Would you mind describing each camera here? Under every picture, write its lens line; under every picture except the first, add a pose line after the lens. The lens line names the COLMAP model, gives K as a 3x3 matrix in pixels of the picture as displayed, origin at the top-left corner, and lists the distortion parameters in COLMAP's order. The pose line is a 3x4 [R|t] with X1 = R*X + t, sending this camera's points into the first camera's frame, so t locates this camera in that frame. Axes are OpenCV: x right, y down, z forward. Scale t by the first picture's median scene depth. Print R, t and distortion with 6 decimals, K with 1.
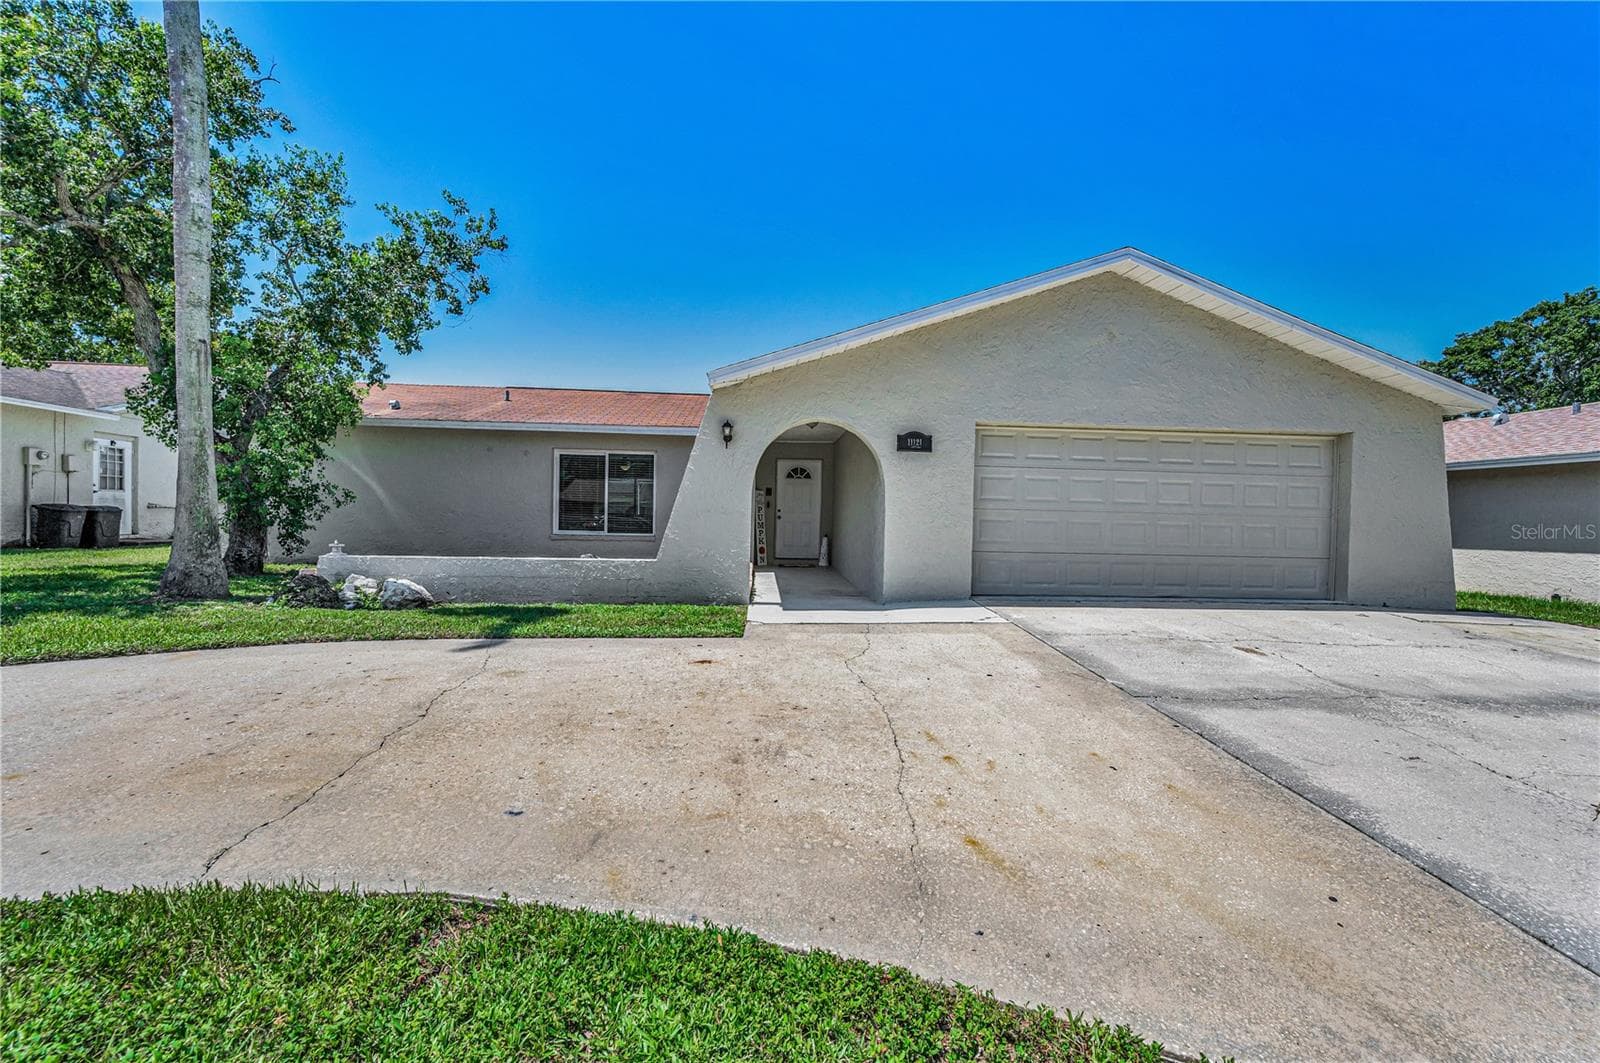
lens RADIAL K [[650.0, 0, 810.6], [0, 650.0, 524.5], [0, 0, 1]] dist [0.000040, 0.000037]
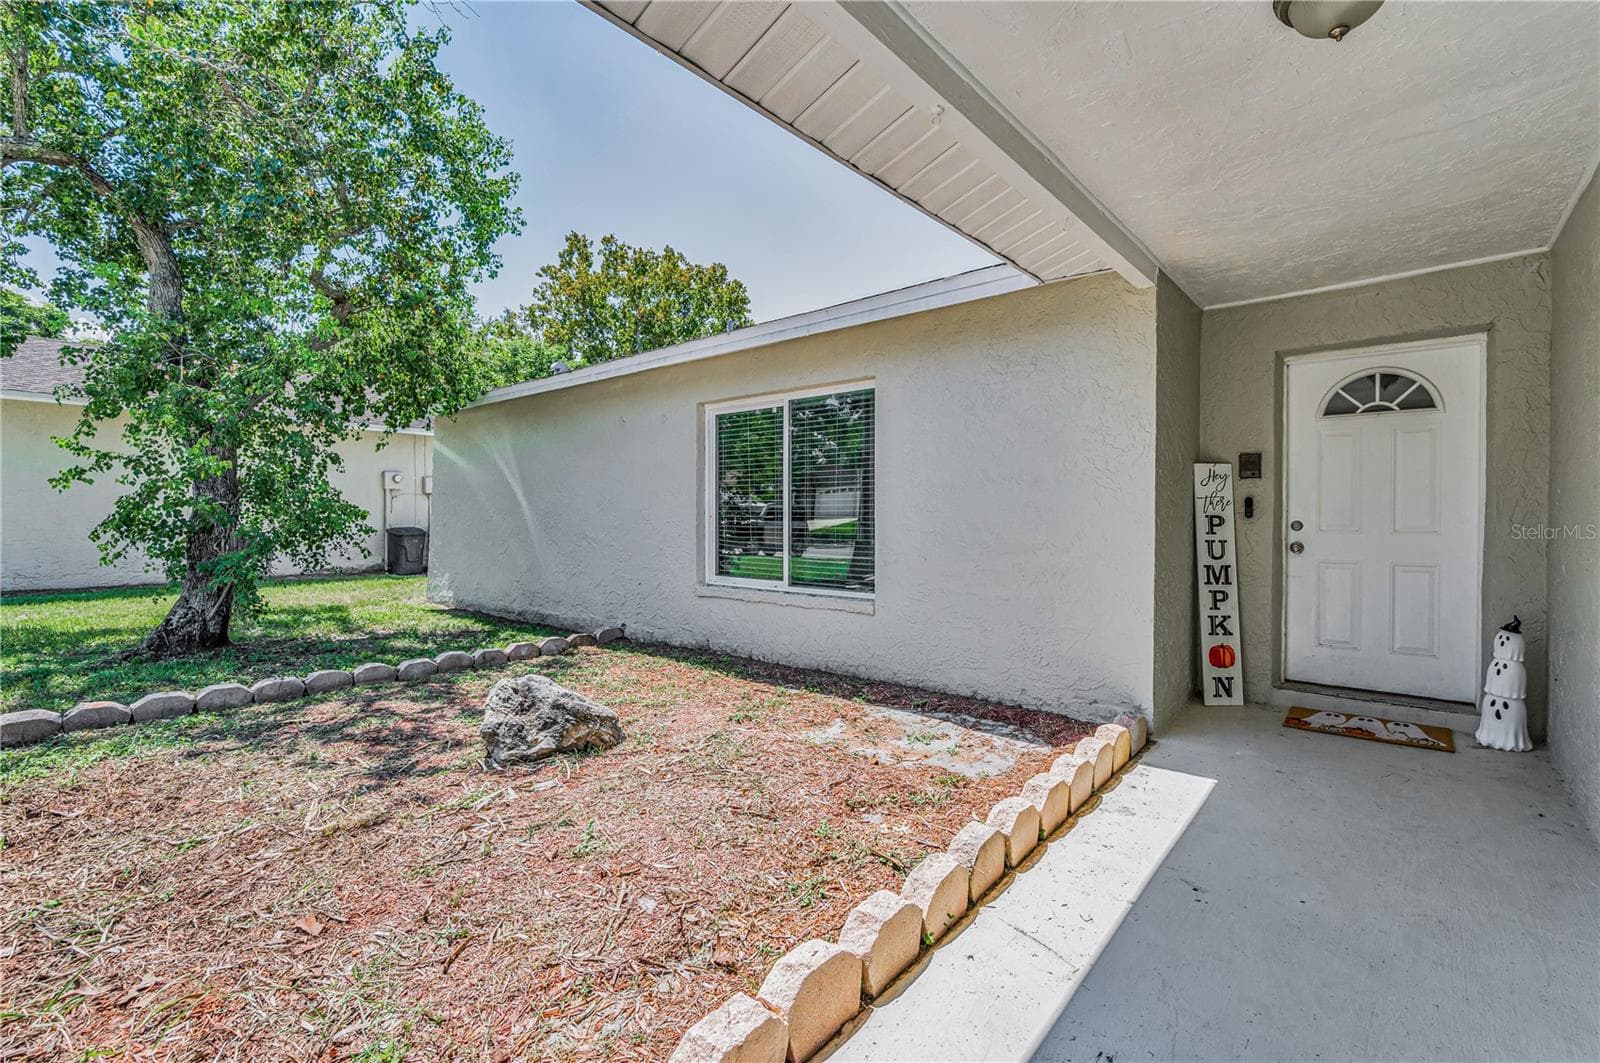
lens RADIAL K [[718.1, 0, 805.0], [0, 718.1, 514.0], [0, 0, 1]] dist [-0.000909, -0.000313]
pose [[0.703593, -0.021318, -0.710283, 0.048292], [0.008879, 0.999736, -0.021211, -0.036550], [0.710548, 0.008617, 0.703596, 1.020106]]
